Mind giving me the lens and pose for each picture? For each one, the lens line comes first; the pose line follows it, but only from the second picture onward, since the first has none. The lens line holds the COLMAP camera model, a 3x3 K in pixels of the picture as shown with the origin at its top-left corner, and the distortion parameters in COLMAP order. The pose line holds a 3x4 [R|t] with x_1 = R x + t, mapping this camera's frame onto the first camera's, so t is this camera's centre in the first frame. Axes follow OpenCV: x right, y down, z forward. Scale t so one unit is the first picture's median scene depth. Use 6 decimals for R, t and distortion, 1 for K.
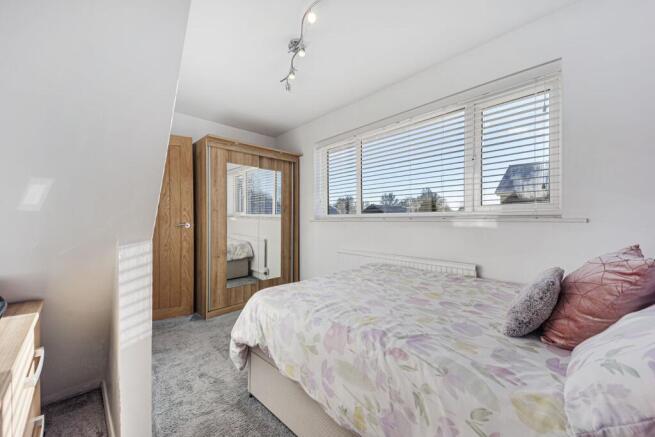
lens RADIAL K [[254.2, 0, 325.5], [0, 254.2, 219.0], [0, 0, 1]] dist [0.067620, -0.027882]
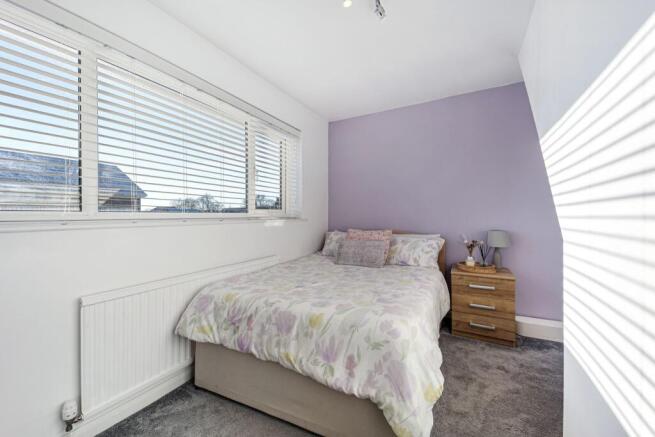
lens RADIAL K [[254.2, 0, 325.5], [0, 254.2, 219.0], [0, 0, 1]] dist [0.067620, -0.027882]
pose [[-0.293491, 0.010987, 0.955899, -0.901533], [0.021172, 0.999763, -0.004991, 0.009222], [-0.955727, 0.018773, -0.293655, 1.339803]]
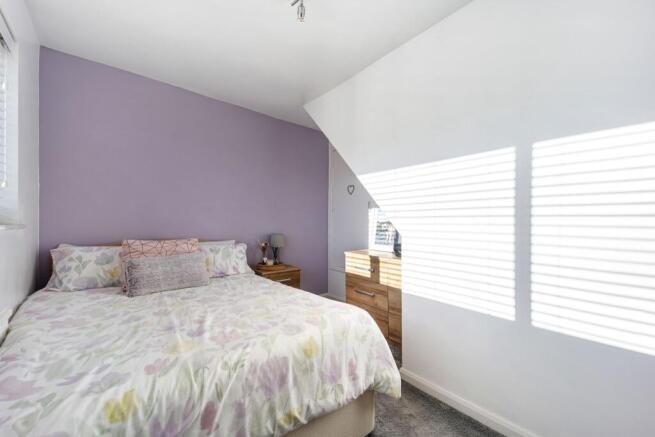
lens RADIAL K [[254.2, 0, 325.5], [0, 254.2, 219.0], [0, 0, 1]] dist [0.067620, -0.027882]
pose [[-0.996373, 0.008181, 0.084697, -0.205594], [0.007735, 0.999954, -0.005587, -0.011750], [-0.084739, -0.004912, -0.996391, 1.820164]]
